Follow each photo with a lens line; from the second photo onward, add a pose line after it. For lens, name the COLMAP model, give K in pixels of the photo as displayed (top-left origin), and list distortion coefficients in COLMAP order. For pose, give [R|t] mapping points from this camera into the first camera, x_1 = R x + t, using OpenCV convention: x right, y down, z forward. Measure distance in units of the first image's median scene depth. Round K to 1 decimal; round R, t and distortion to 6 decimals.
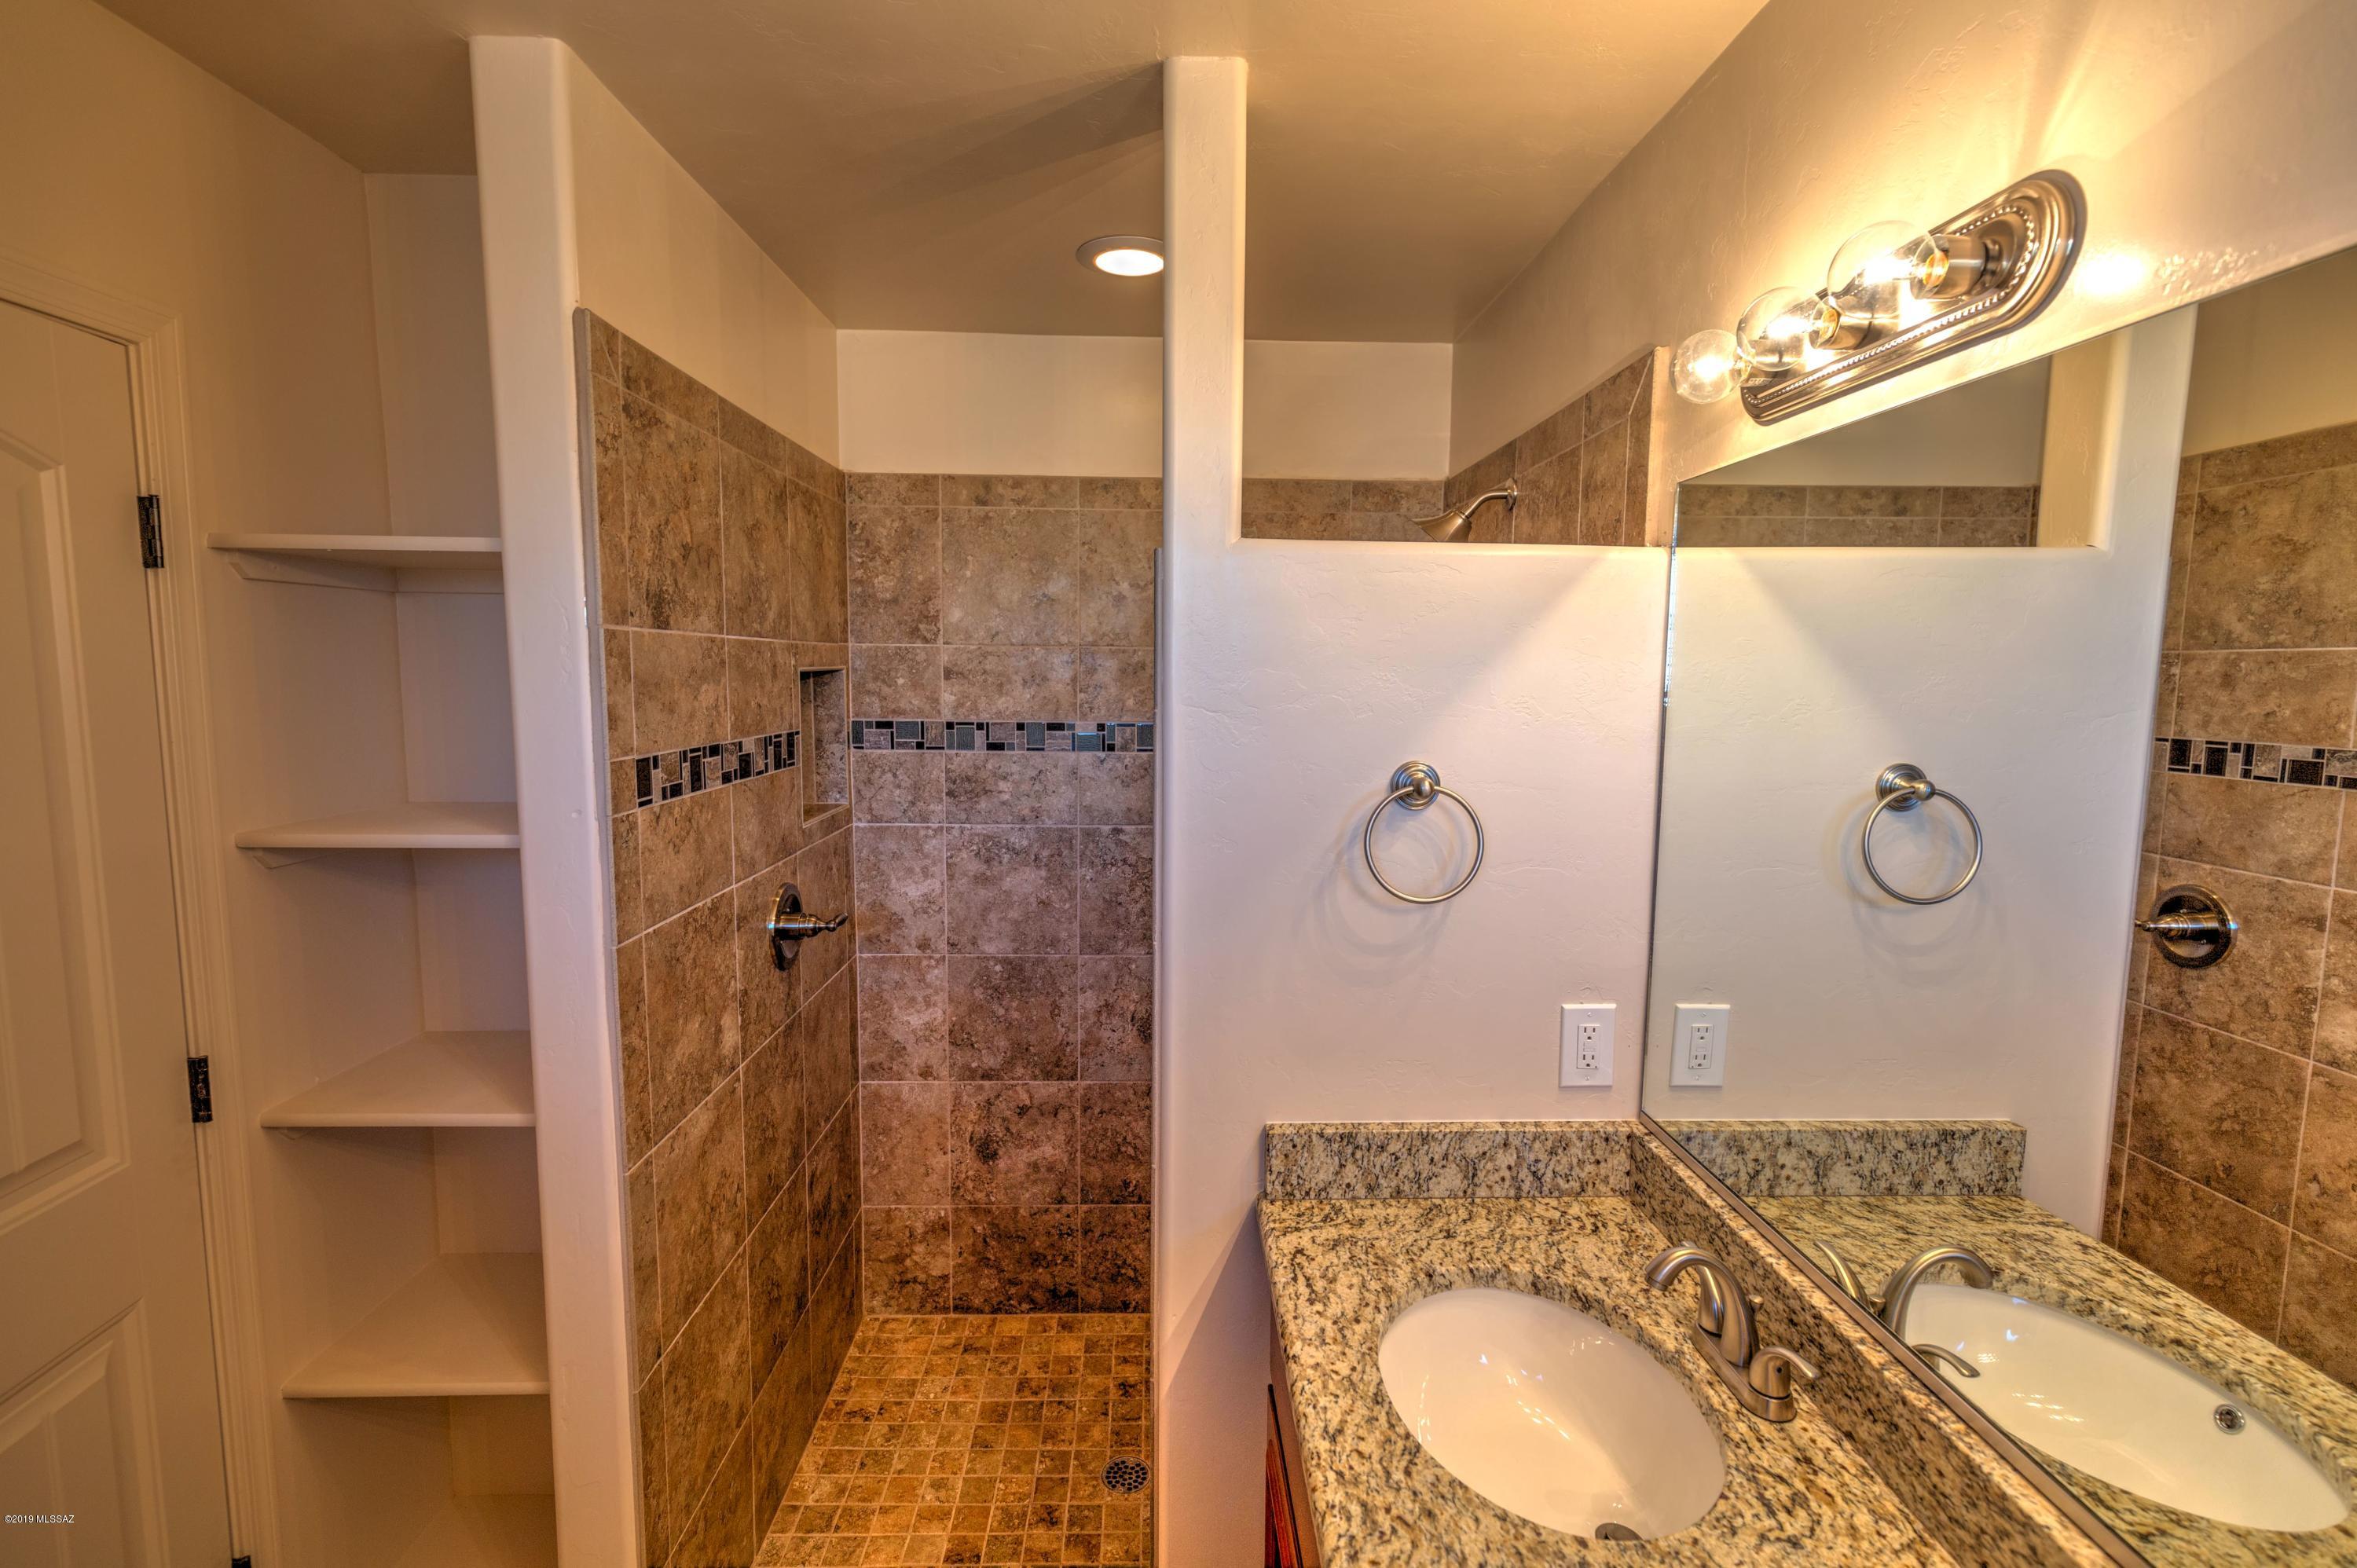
lens RADIAL K [[1048.9, 0, 1190.1], [0, 1048.9, 779.3], [0, 0, 1]] dist [-0.000106, -0.001129]
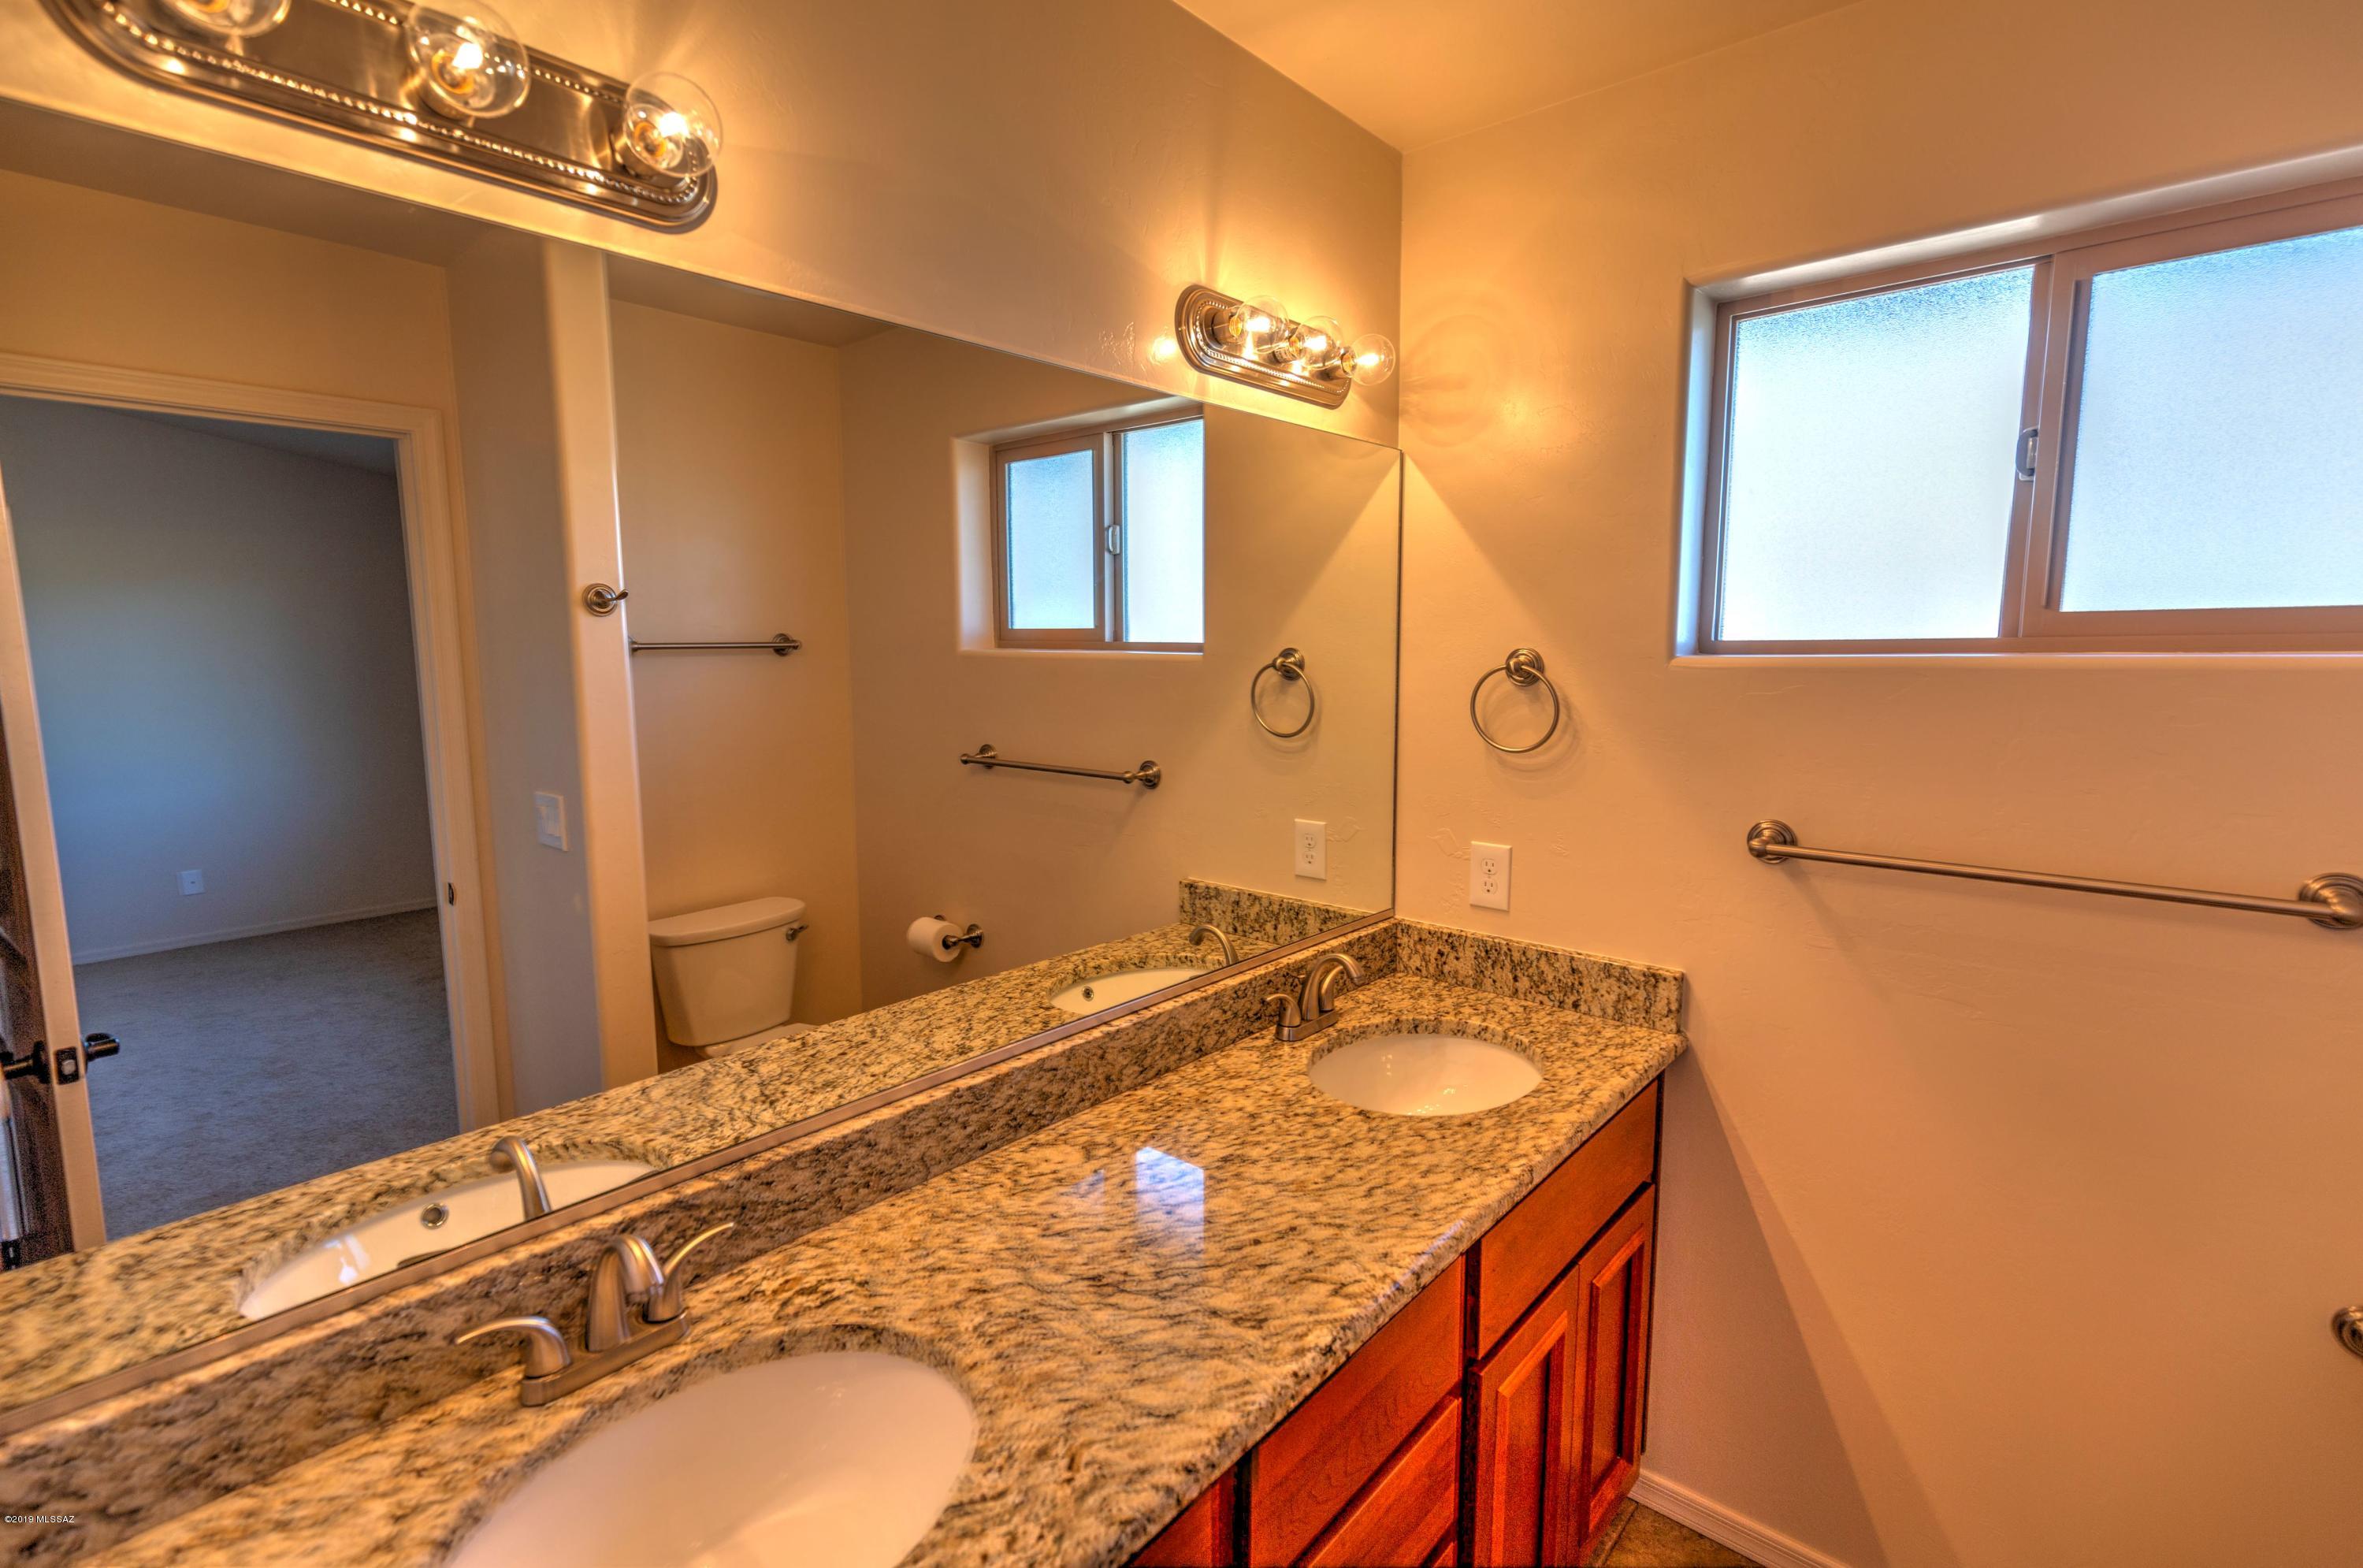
lens RADIAL K [[1098.7, 0, 1172.5], [0, 1098.7, 778.3], [0, 0, 1]] dist [0.007264, 0.000656]
pose [[-0.724776, -0.093239, 0.682647, -0.161708], [0.070079, 0.975686, 0.207667, -0.019928], [-0.685412, 0.198351, -0.700620, 0.534768]]
